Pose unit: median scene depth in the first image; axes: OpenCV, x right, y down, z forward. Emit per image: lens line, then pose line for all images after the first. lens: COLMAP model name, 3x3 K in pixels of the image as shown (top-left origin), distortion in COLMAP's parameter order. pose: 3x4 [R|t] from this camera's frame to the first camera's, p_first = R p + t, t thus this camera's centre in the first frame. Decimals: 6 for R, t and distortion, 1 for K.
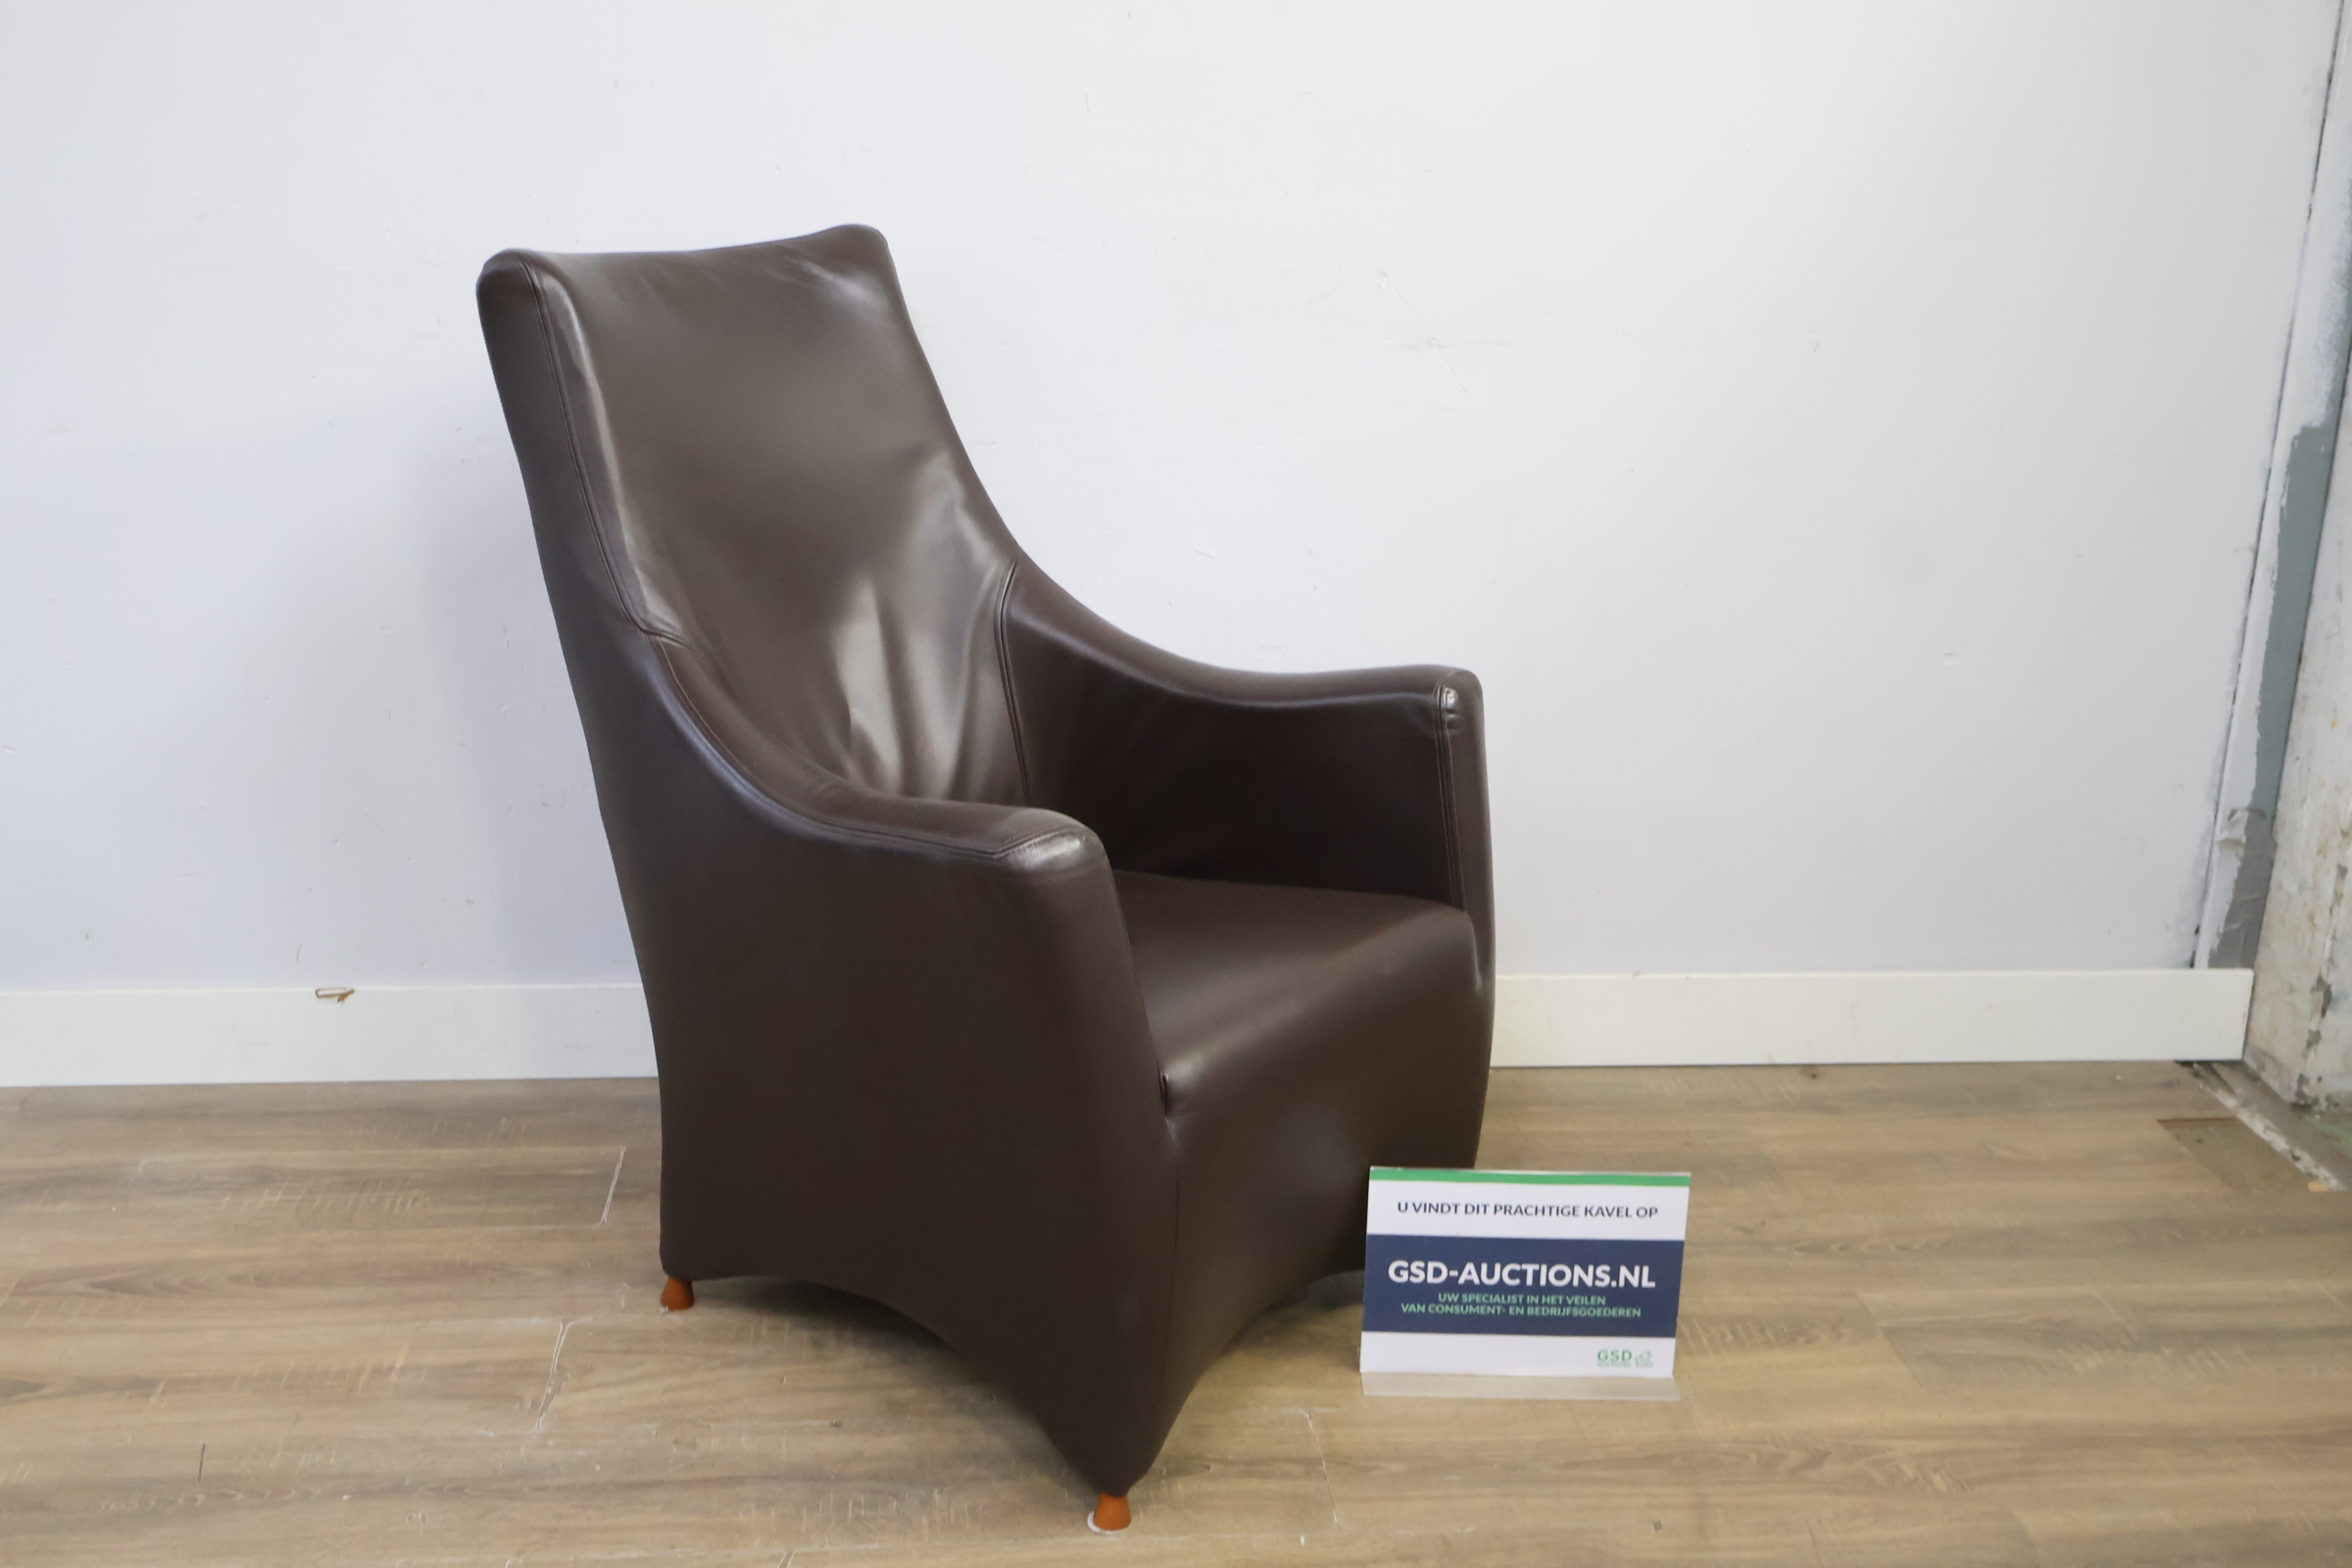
lens RADIAL K [[2437.2, 0, 1186.1], [0, 2437.2, 801.3], [0, 0, 1]] dist [-0.009139, 0.000000]
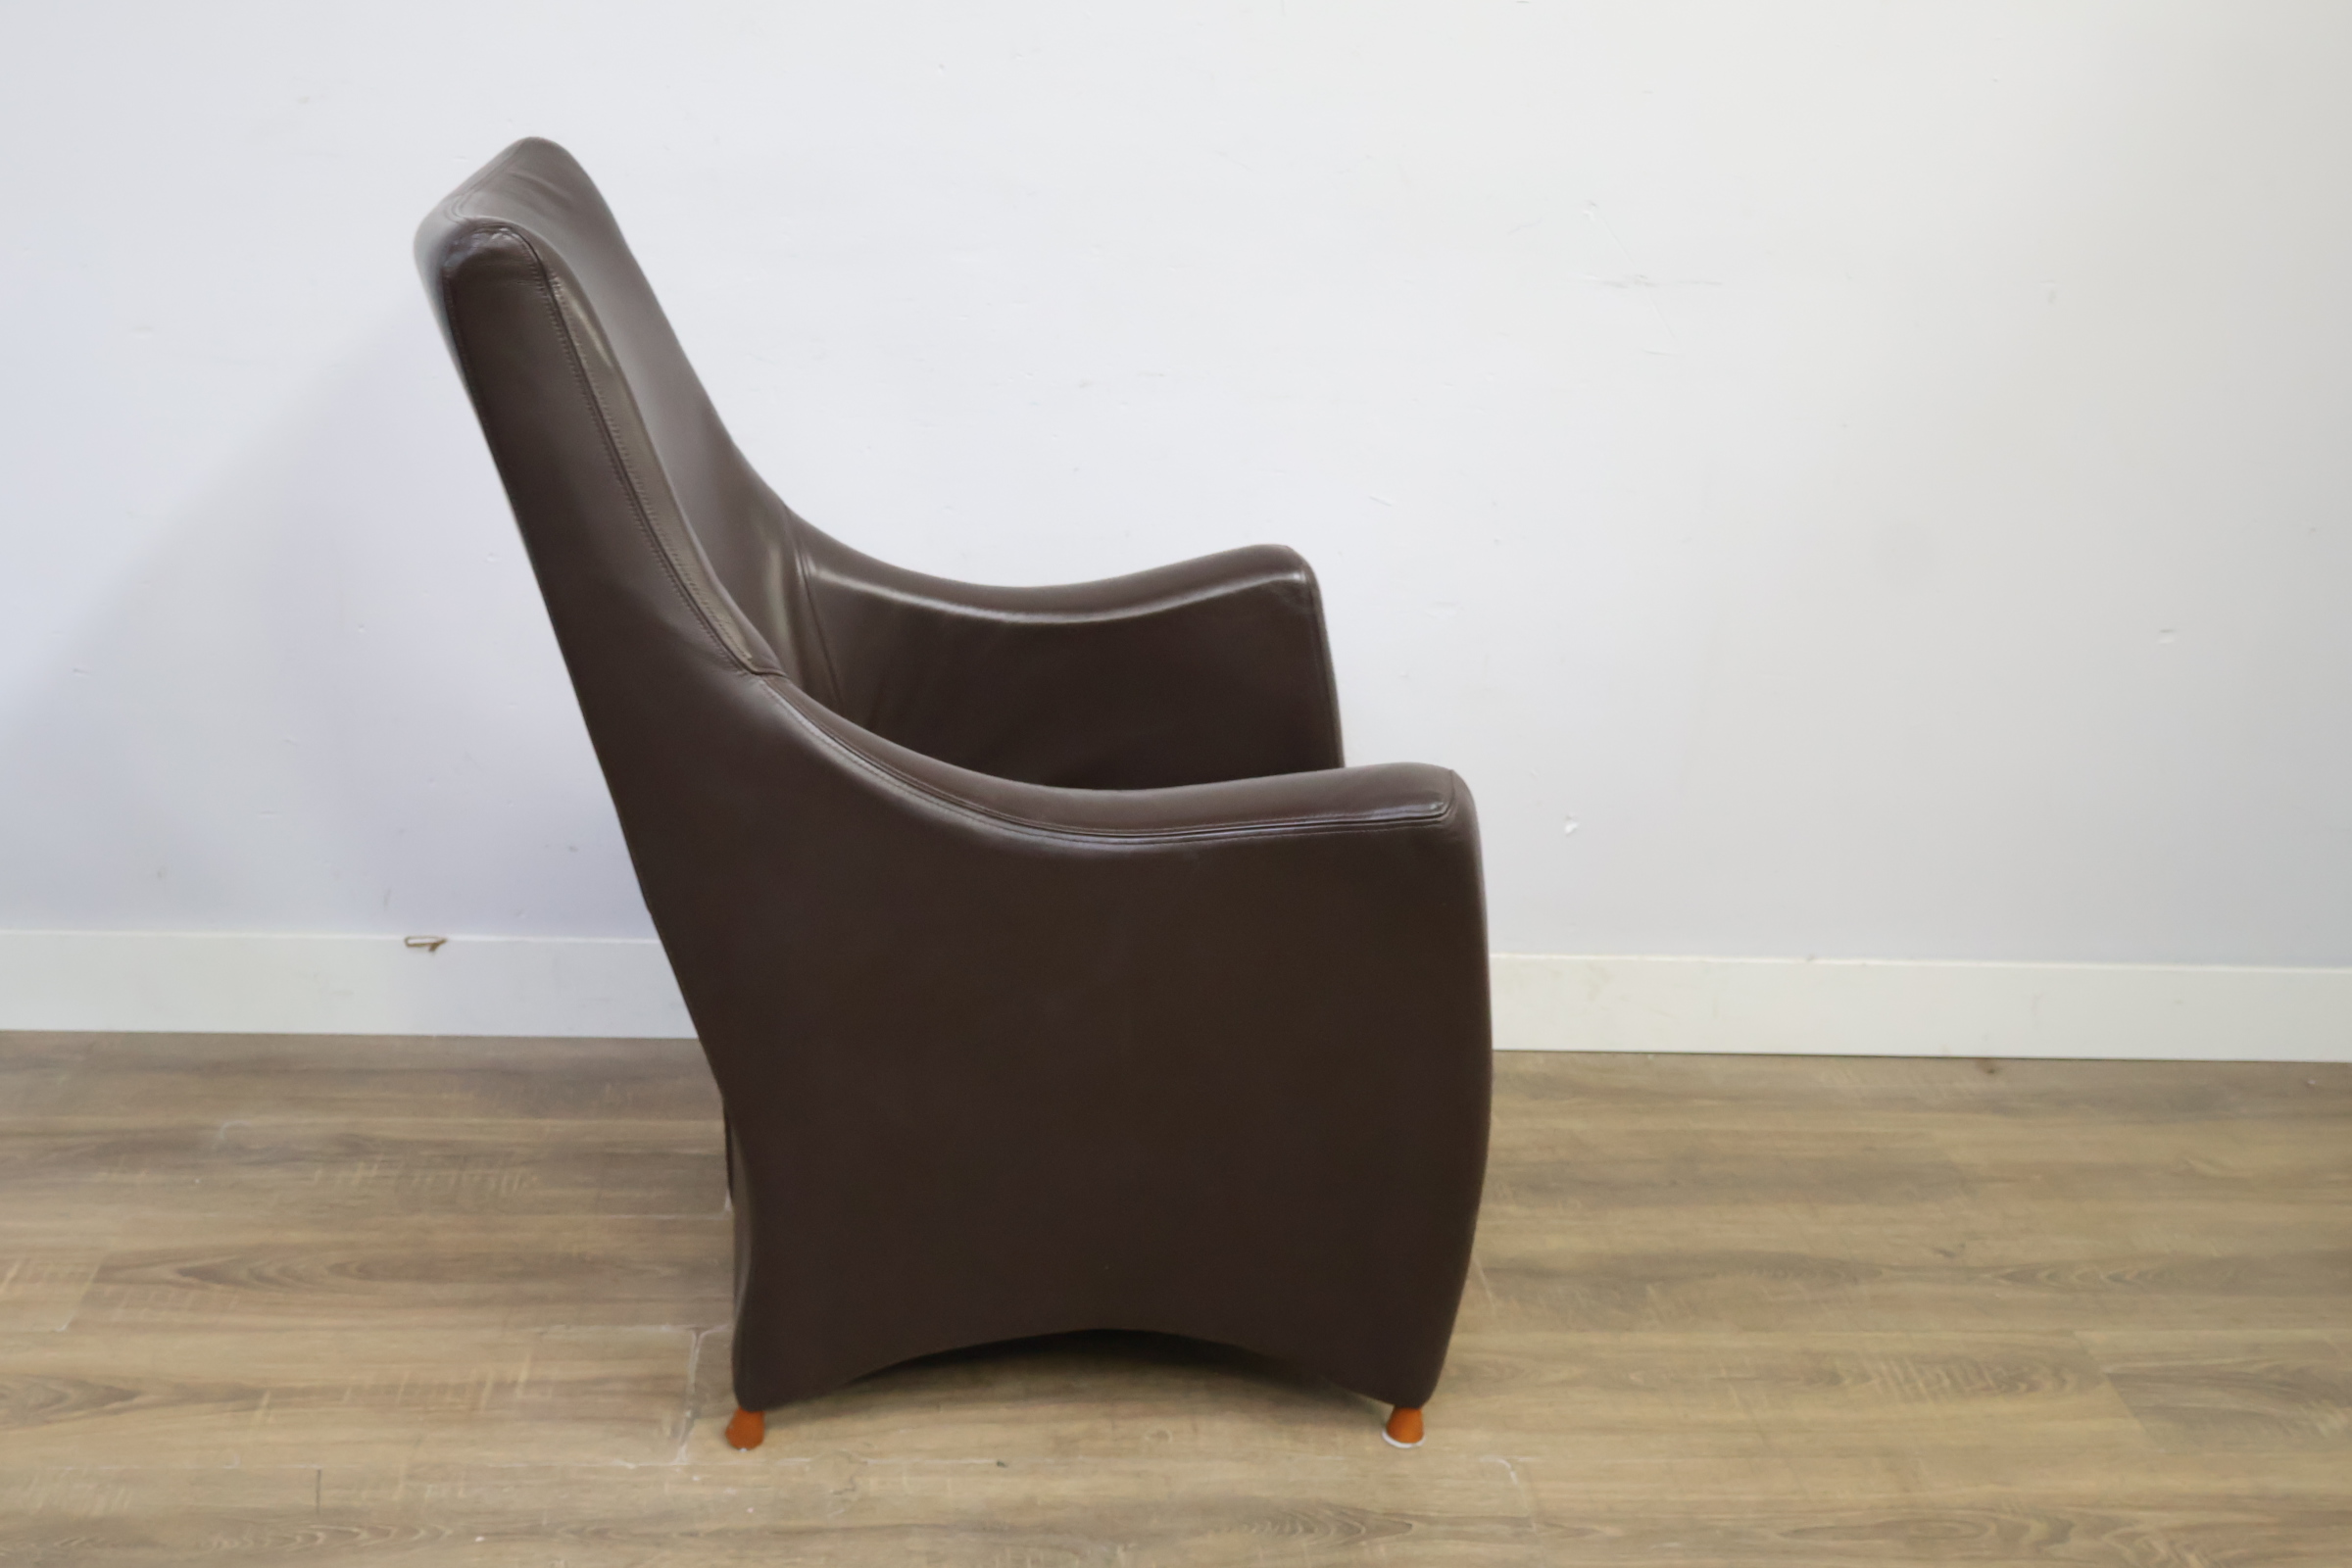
lens RADIAL K [[2437.2, 0, 1173.2], [0, 2437.2, 776.6], [0, 0, 1]] dist [-0.009139, 0.000000]
pose [[0.999446, 0.031733, 0.010044, -0.088567], [-0.032219, 0.998093, 0.052646, -0.049888], [-0.008354, -0.052940, 0.998563, 0.084123]]
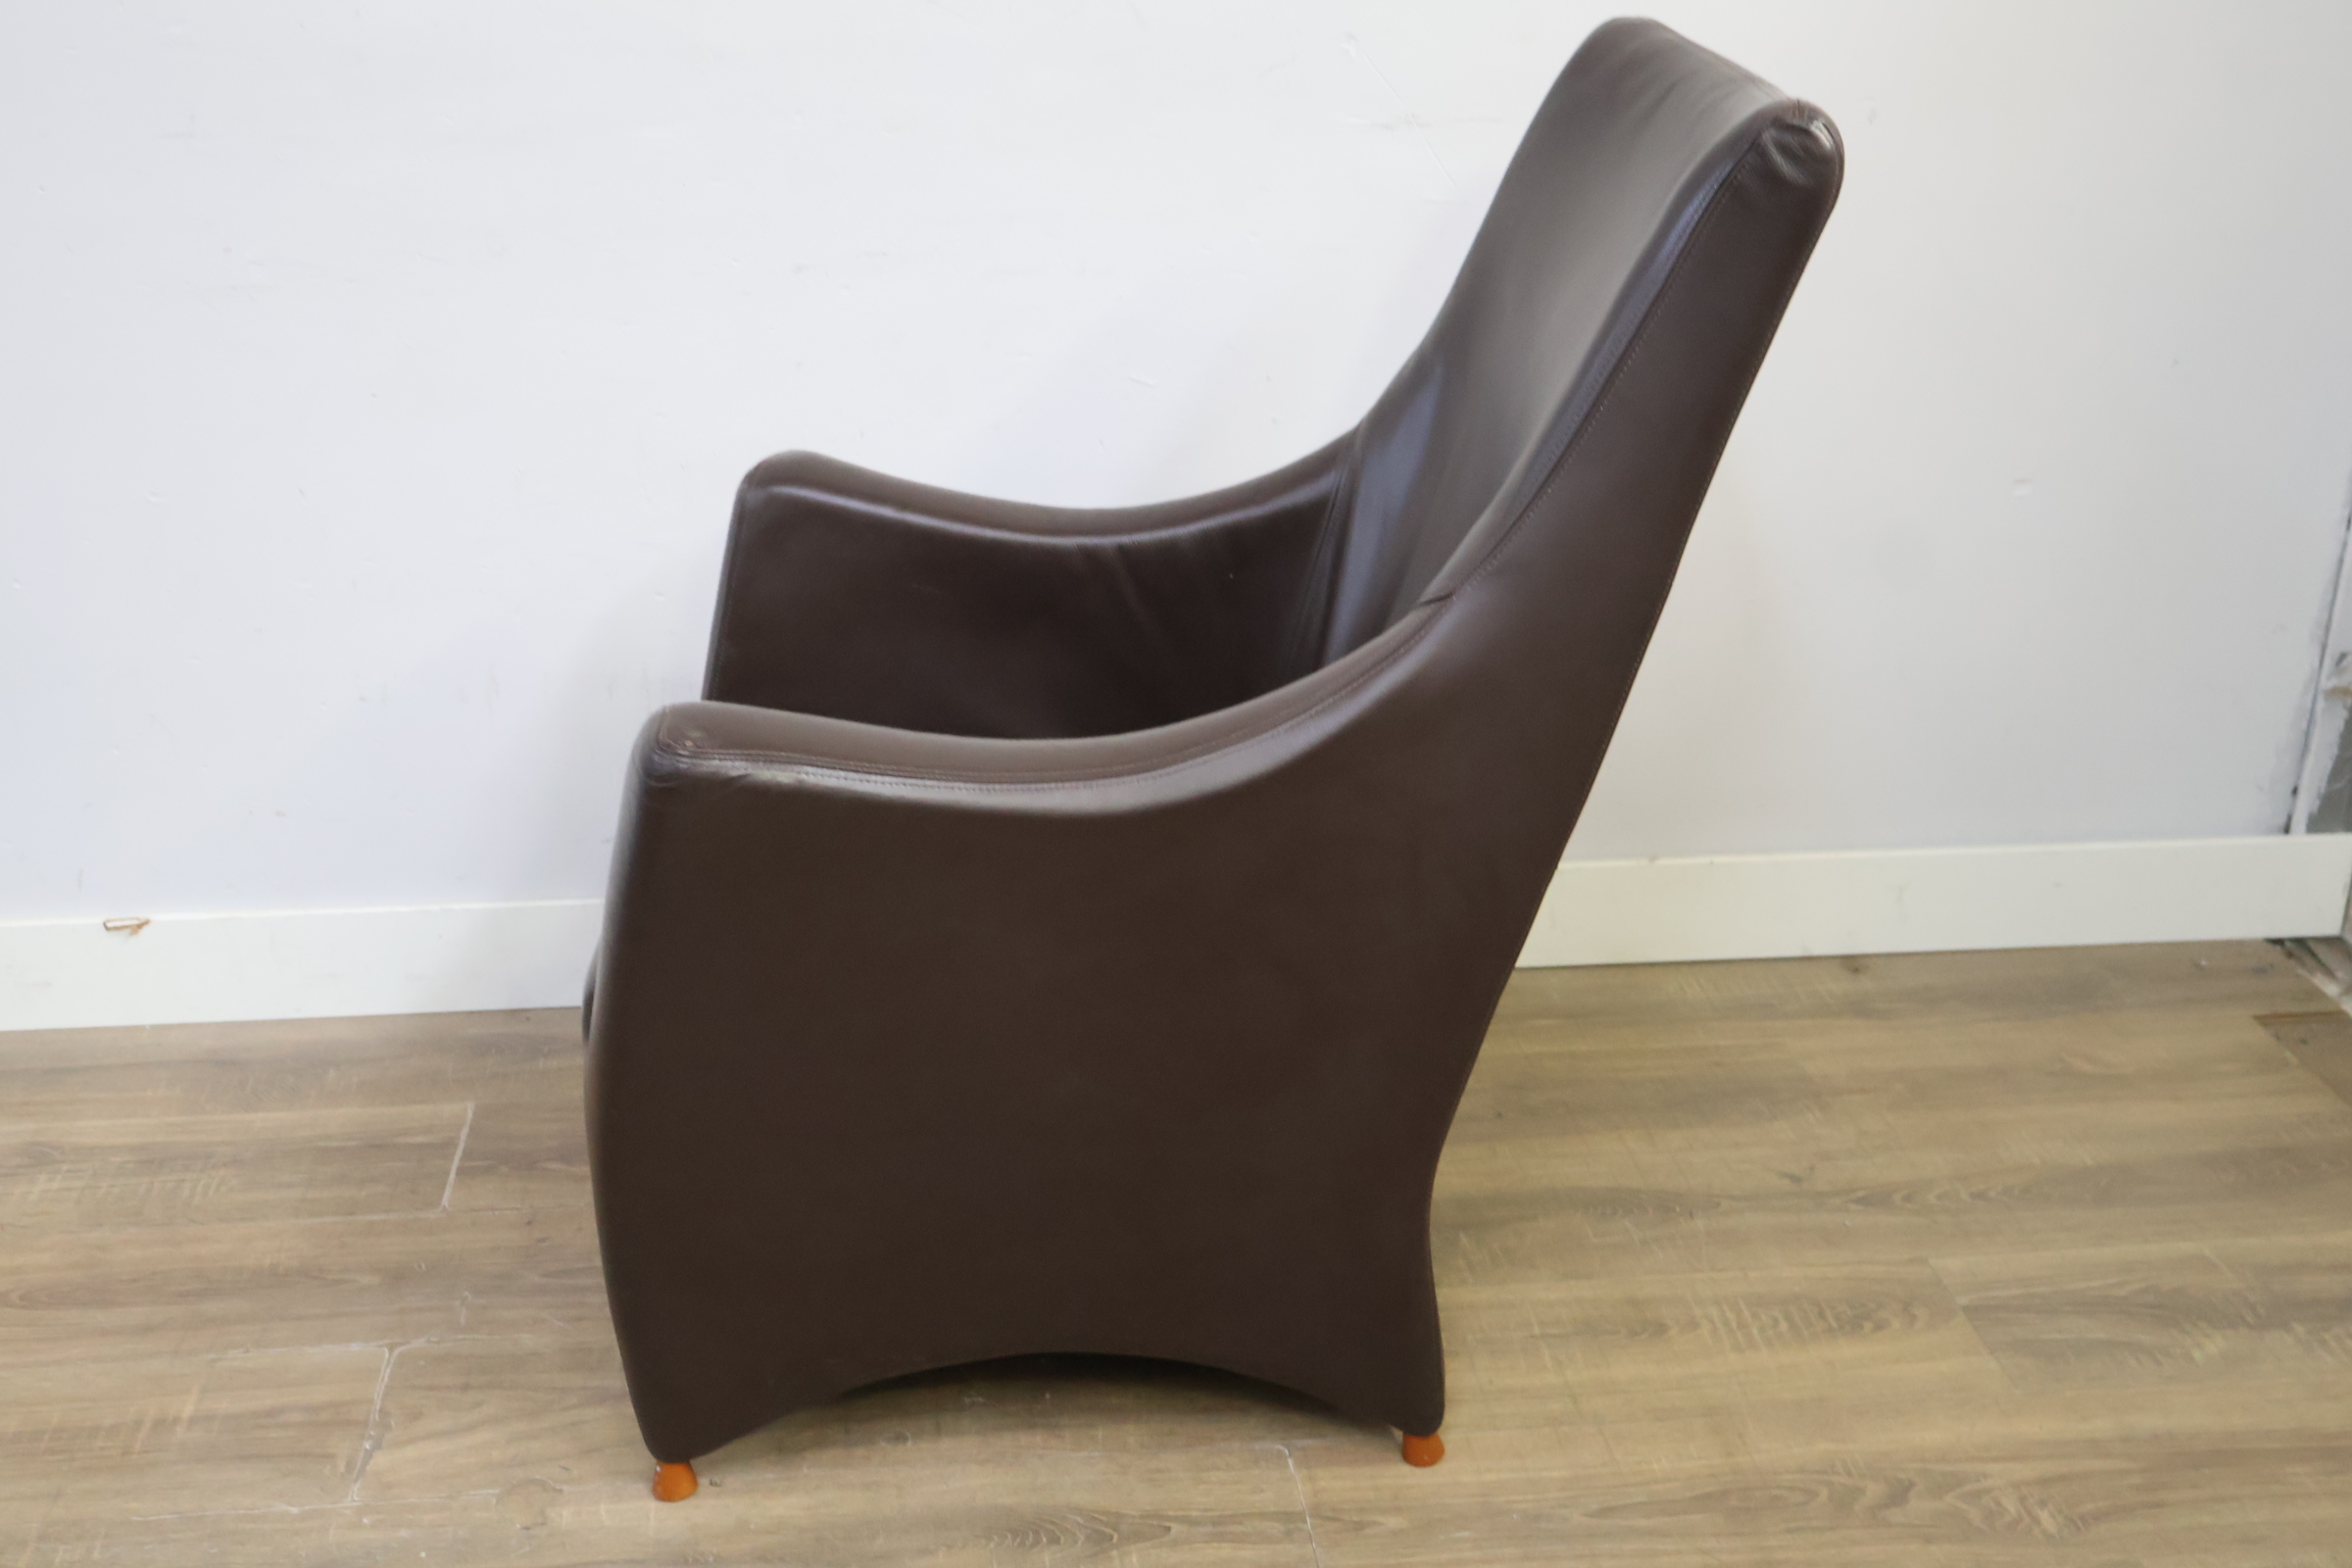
lens RADIAL K [[2437.2, 0, 1179.3], [0, 2437.2, 775.6], [0, 0, 1]] dist [-0.009139, 0.000000]
pose [[0.999602, -0.022328, 0.017260, 0.003806], [0.020662, 0.995608, 0.091311, -0.049972], [-0.019223, -0.090918, 0.995673, 0.181020]]
